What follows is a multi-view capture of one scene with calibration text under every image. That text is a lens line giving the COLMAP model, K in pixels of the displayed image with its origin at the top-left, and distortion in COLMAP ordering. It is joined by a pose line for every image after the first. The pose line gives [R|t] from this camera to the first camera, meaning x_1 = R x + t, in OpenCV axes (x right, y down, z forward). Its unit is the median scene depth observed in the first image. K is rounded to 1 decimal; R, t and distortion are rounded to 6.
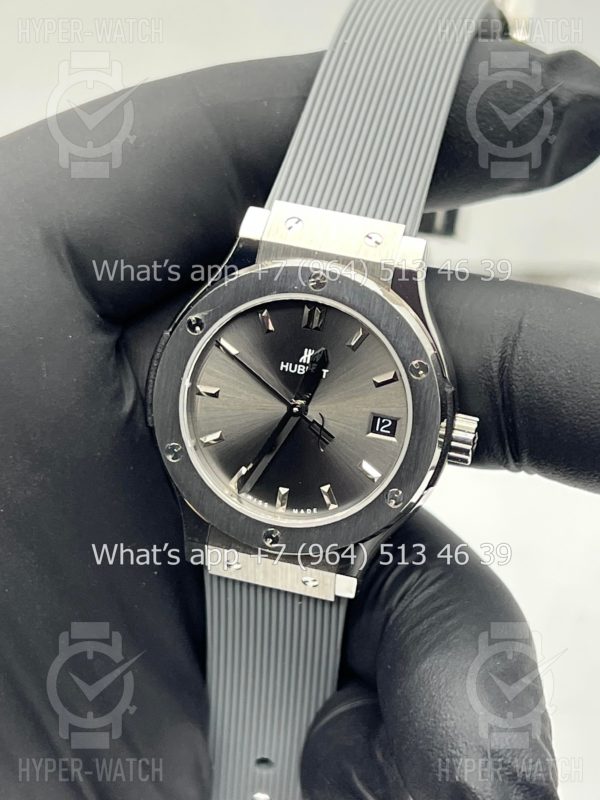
lens RADIAL K [[1815.2, 0, 300.0], [0, 1815.2, 400.0], [0, 0, 1]] dist [0.357207, 0.087521]
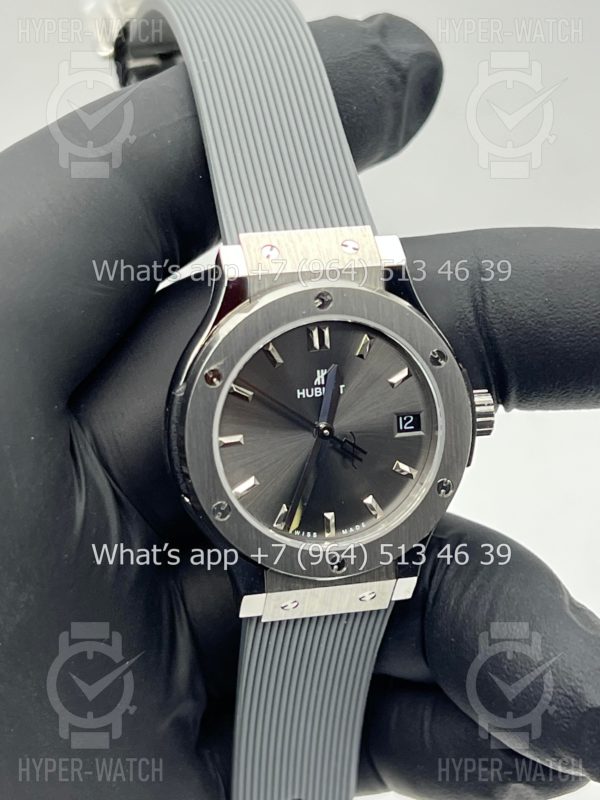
lens RADIAL K [[1815.2, 0, 300.0], [0, 1815.2, 400.0], [0, 0, 1]] dist [0.357207, 0.087521]
pose [[0.890335, -0.277847, 0.360701, -0.365642], [0.275716, 0.959457, 0.058504, -0.073043], [-0.362332, 0.047363, 0.930845, 0.084108]]
